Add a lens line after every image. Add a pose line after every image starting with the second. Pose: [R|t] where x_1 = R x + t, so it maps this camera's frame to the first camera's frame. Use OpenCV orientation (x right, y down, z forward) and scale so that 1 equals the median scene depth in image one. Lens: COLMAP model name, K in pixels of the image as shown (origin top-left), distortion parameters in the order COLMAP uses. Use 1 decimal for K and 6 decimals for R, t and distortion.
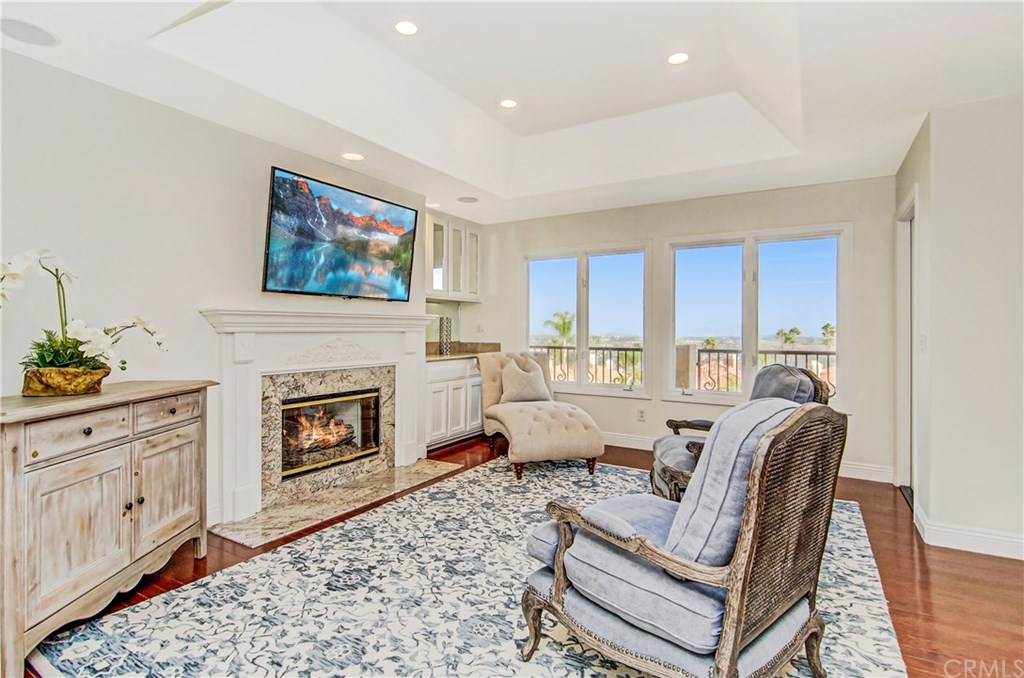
lens RADIAL K [[512.9, 0, 512.9], [0, 512.9, 336.1], [0, 0, 1]] dist [0.002254, -0.003605]
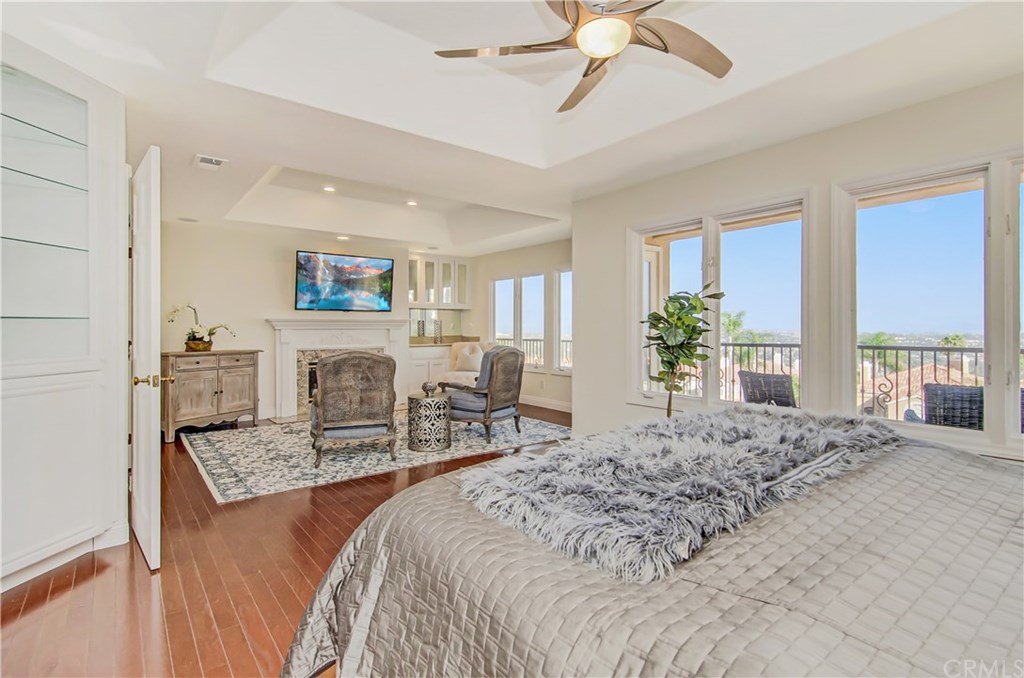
lens RADIAL K [[512.9, 0, 508.9], [0, 512.9, 334.3], [0, 0, 1]] dist [0.002254, -0.003605]
pose [[0.925035, -0.000382, -0.379881, 1.035532], [0.001387, 0.999996, 0.002372, 0.009830], [0.379878, -0.002721, 0.925032, -0.559147]]
